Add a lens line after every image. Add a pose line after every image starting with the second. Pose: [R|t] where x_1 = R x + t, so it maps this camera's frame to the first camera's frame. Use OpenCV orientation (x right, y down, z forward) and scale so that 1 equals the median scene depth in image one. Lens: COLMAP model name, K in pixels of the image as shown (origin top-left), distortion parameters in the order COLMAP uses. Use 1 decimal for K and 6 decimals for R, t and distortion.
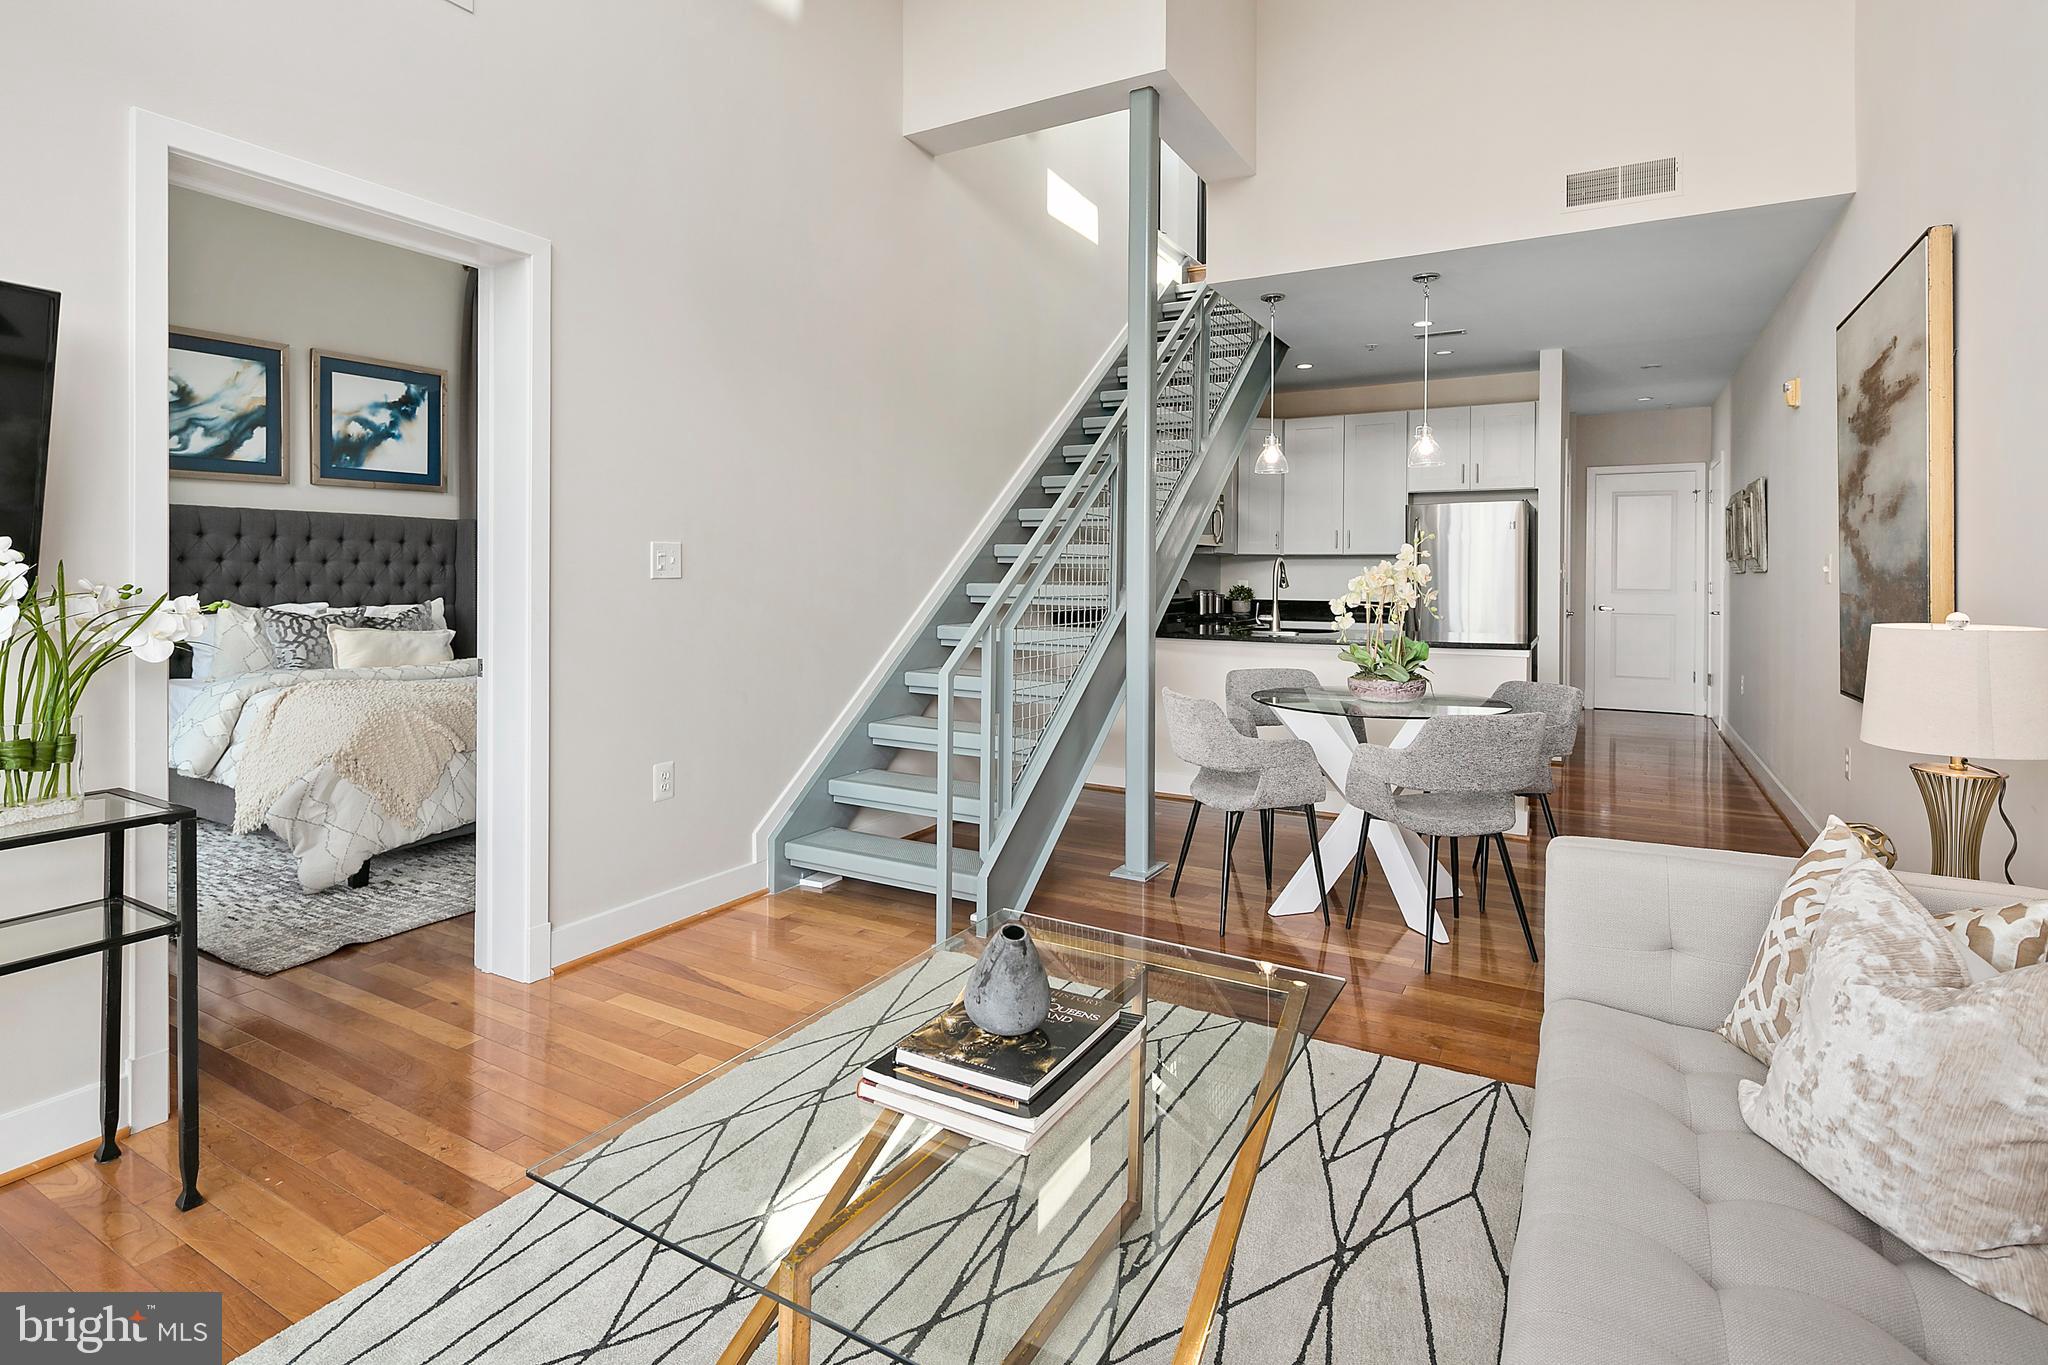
lens RADIAL K [[1026.3, 0, 1026.7], [0, 1026.3, 578.2], [0, 0, 1]] dist [0.005751, -0.004877]
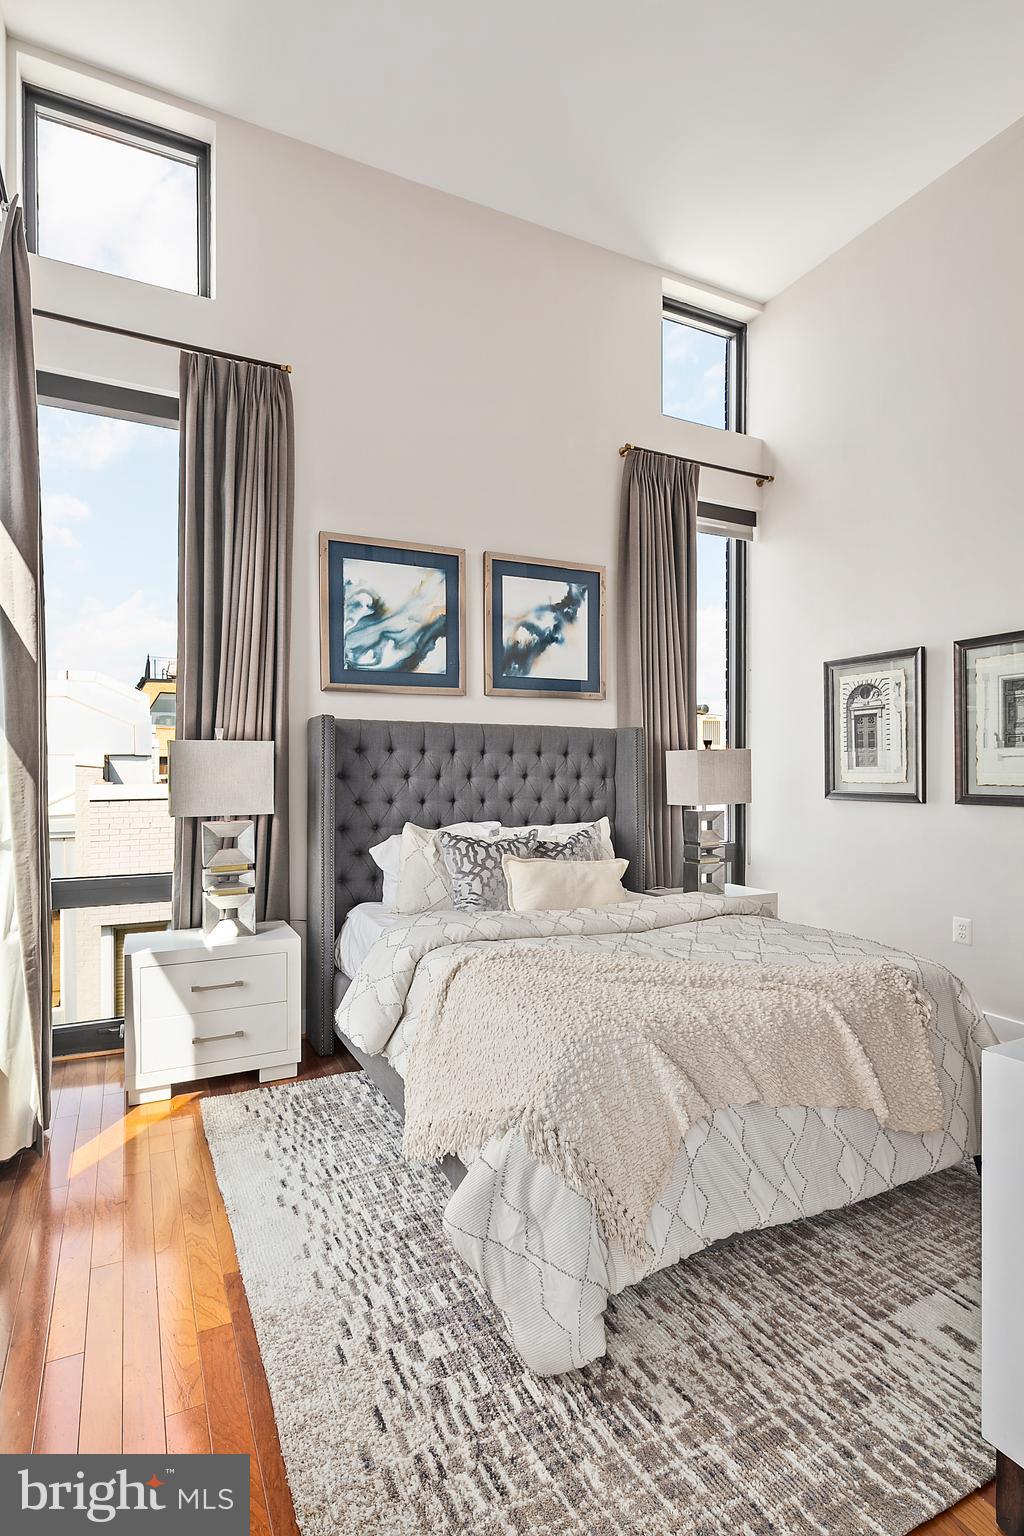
lens RADIAL K [[769.7, 0, 498.8], [0, 769.7, 775.6], [0, 0, 1]] dist [0.005751, -0.004877]
pose [[0.832879, -0.004494, -0.553437, -0.302261], [0.003989, 0.999990, -0.002118, -0.016104], [0.553441, -0.000444, 0.832888, 0.429558]]
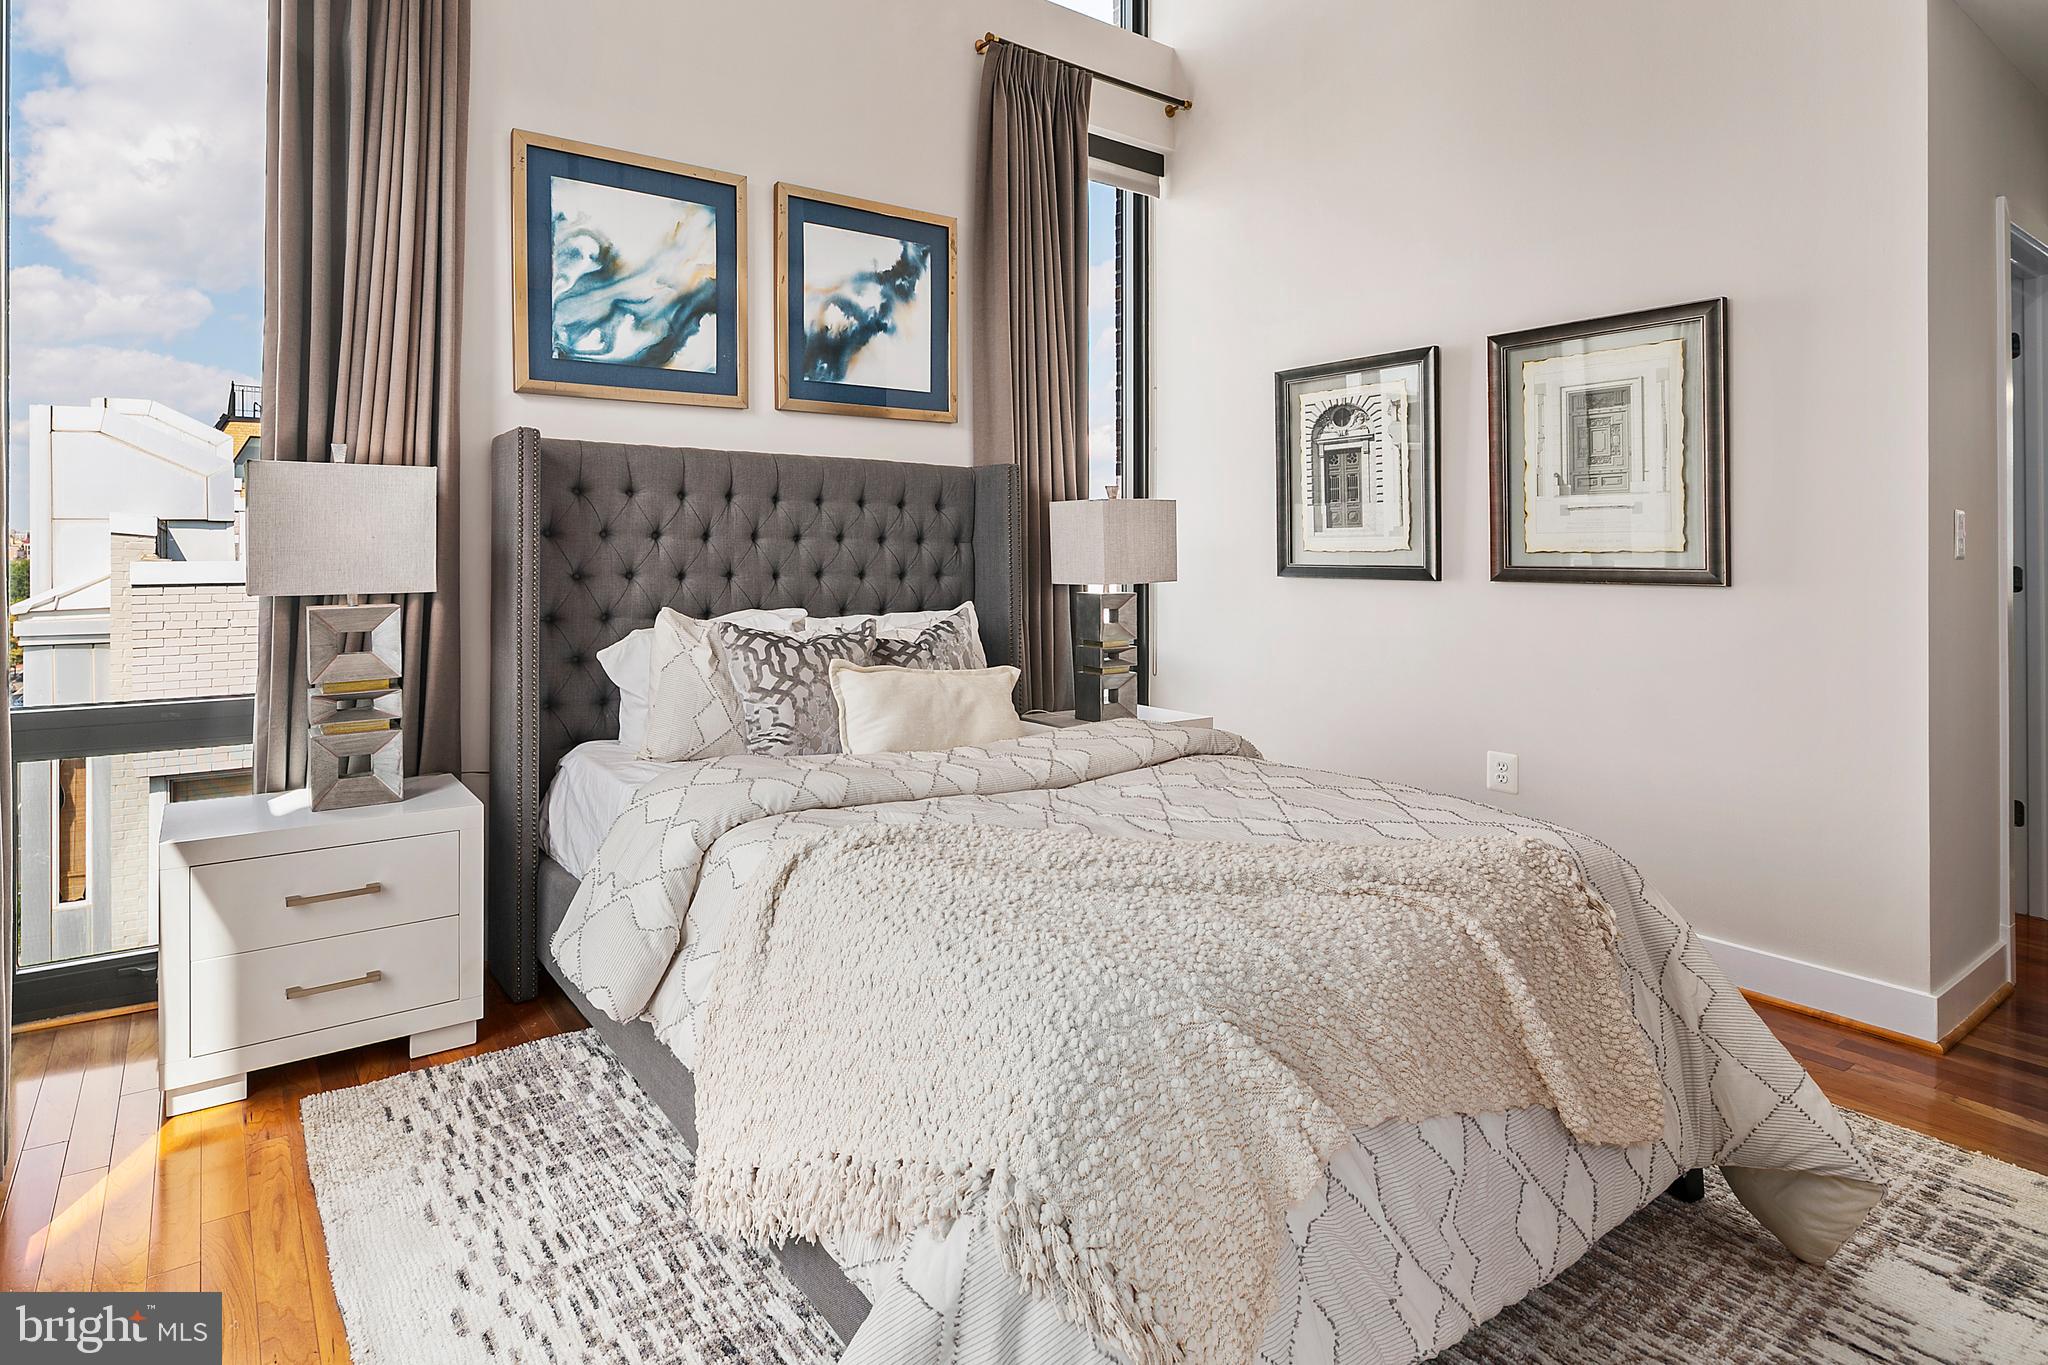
lens RADIAL K [[1026.3, 0, 826.3], [0, 1026.3, 560.8], [0, 0, 1]] dist [0.005751, -0.004877]
pose [[0.881888, -0.001520, -0.471456, -0.401595], [0.000574, 0.999998, -0.002150, -0.001800], [0.471458, 0.001625, 0.881887, 0.502549]]
